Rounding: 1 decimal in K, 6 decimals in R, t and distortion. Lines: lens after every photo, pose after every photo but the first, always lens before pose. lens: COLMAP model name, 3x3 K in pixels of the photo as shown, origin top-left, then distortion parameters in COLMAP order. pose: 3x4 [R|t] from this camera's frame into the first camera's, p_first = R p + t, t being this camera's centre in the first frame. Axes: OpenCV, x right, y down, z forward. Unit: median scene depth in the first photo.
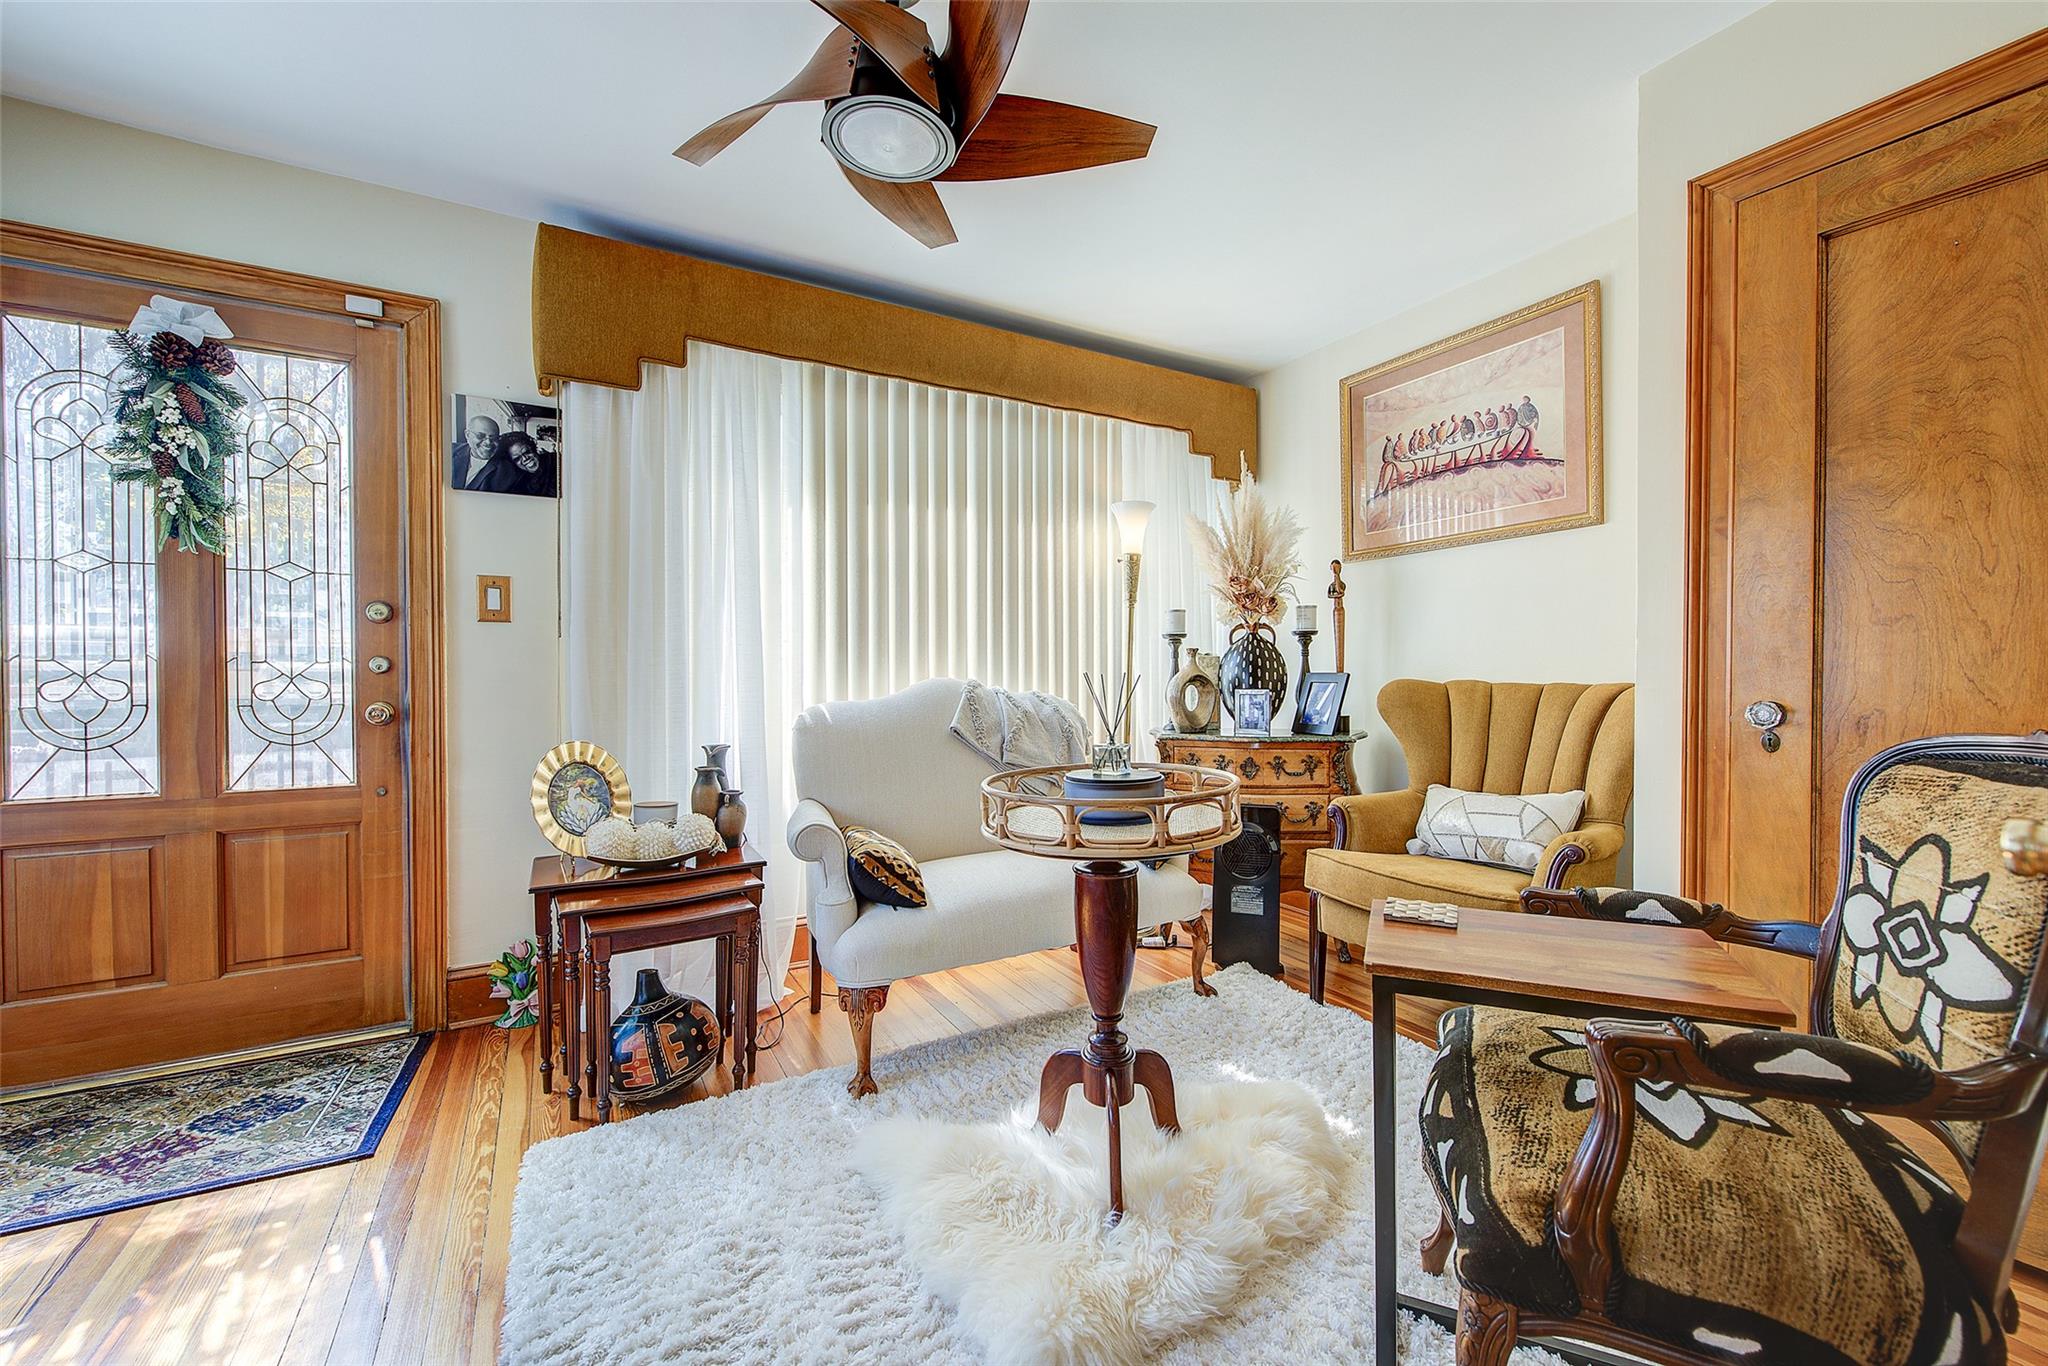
lens RADIAL K [[810.8, 0, 1028.3], [0, 810.8, 684.3], [0, 0, 1]] dist [0.000197, -0.001923]
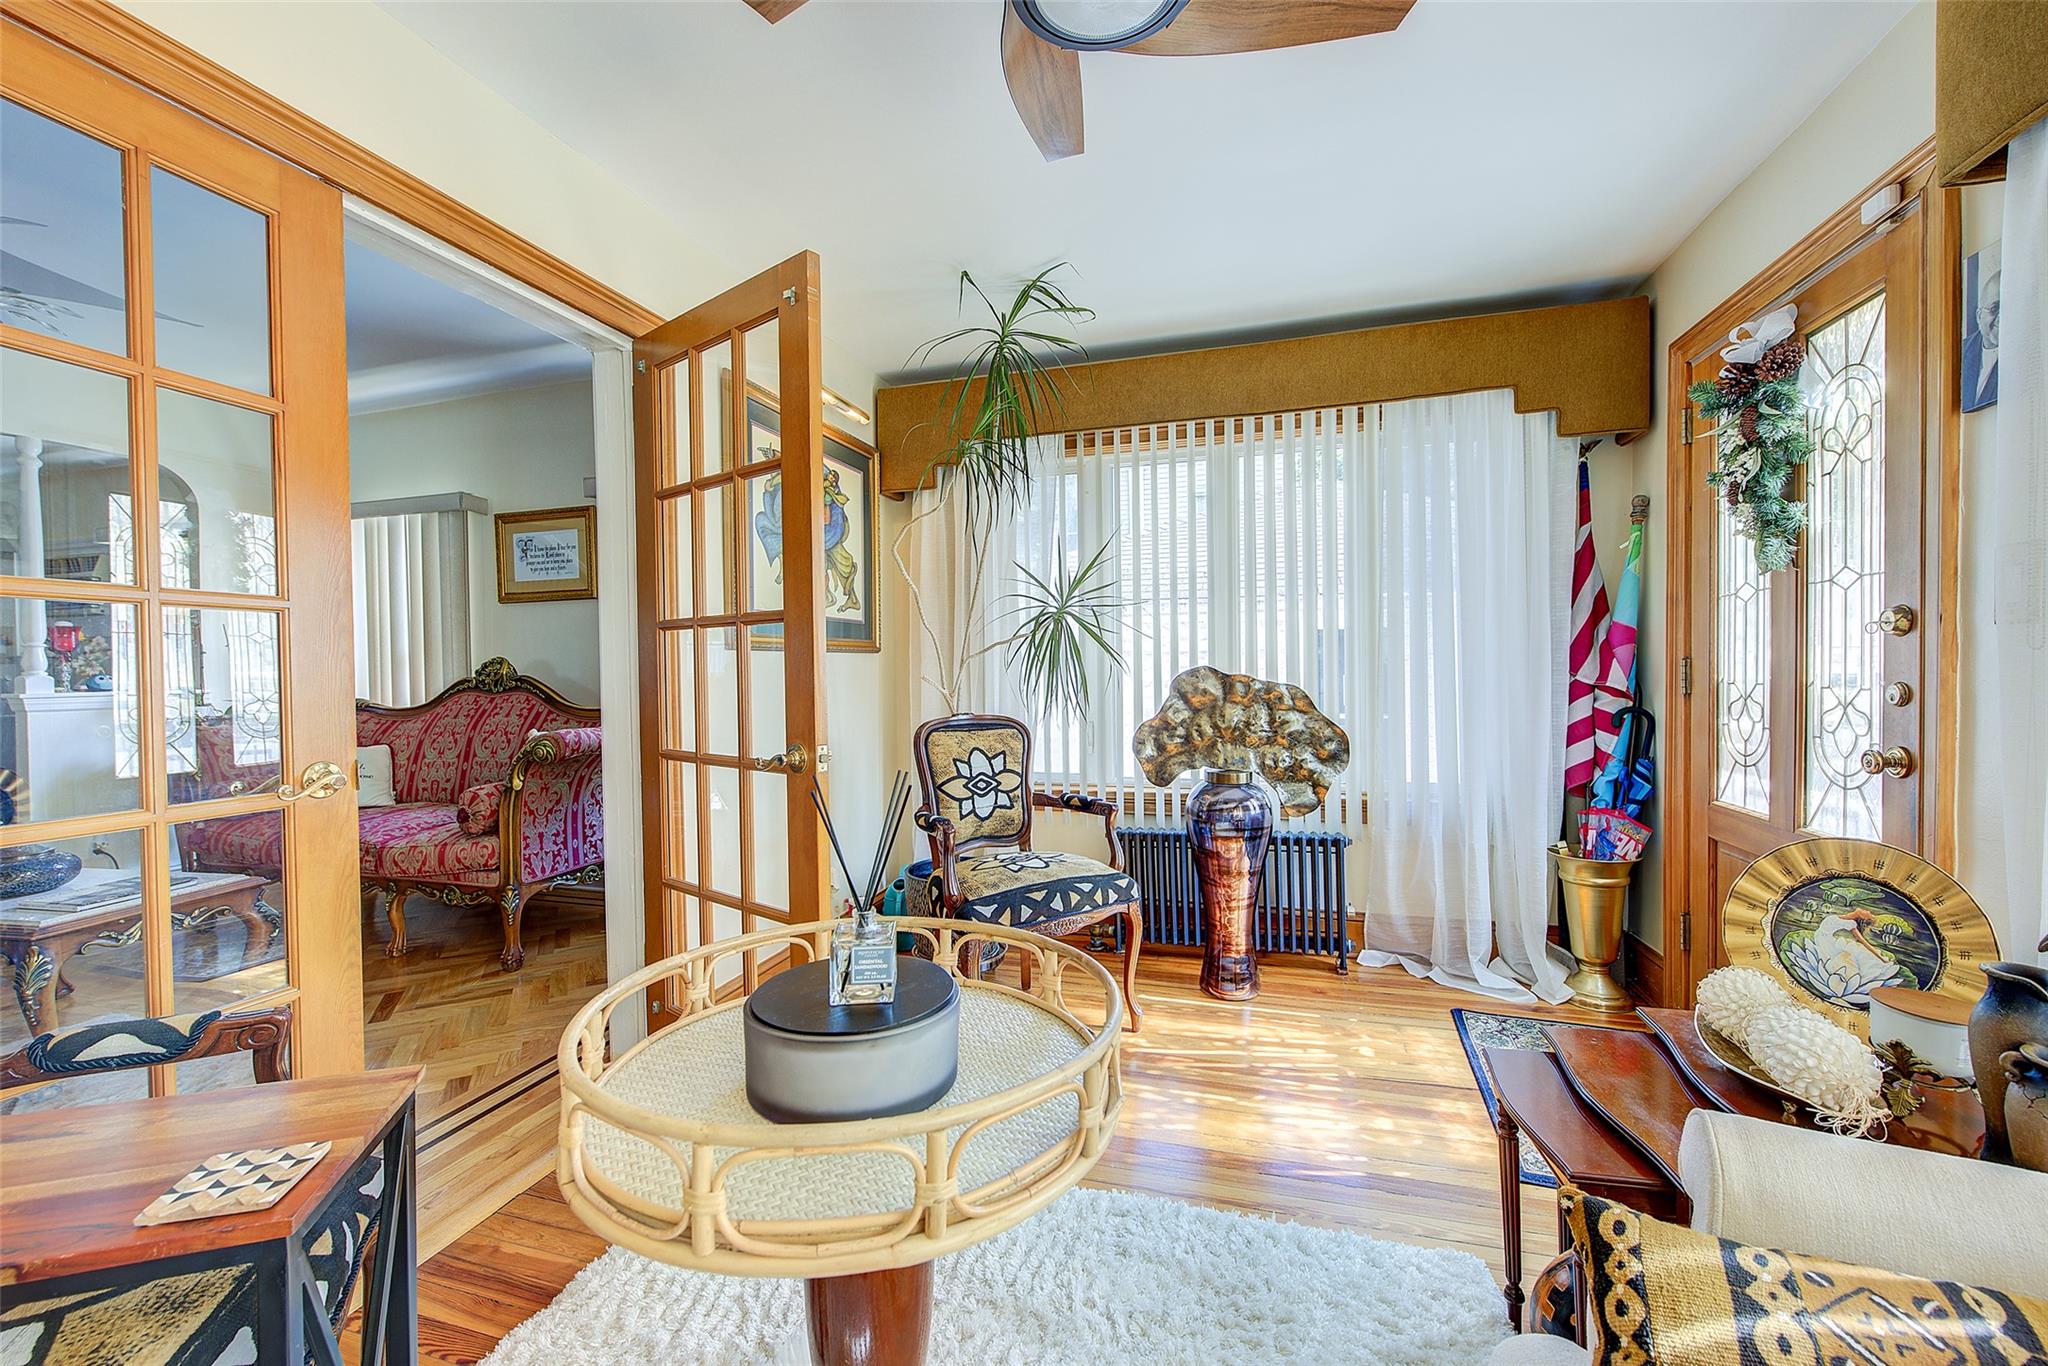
lens RADIAL K [[810.8, 0, 1028.3], [0, 810.8, 684.3], [0, 0, 1]] dist [0.000197, -0.001923]
pose [[-0.726713, 0.023413, -0.686542, 0.246200], [0.004008, 0.999547, 0.029844, -0.057076], [0.686929, 0.018936, -0.726478, 0.983756]]
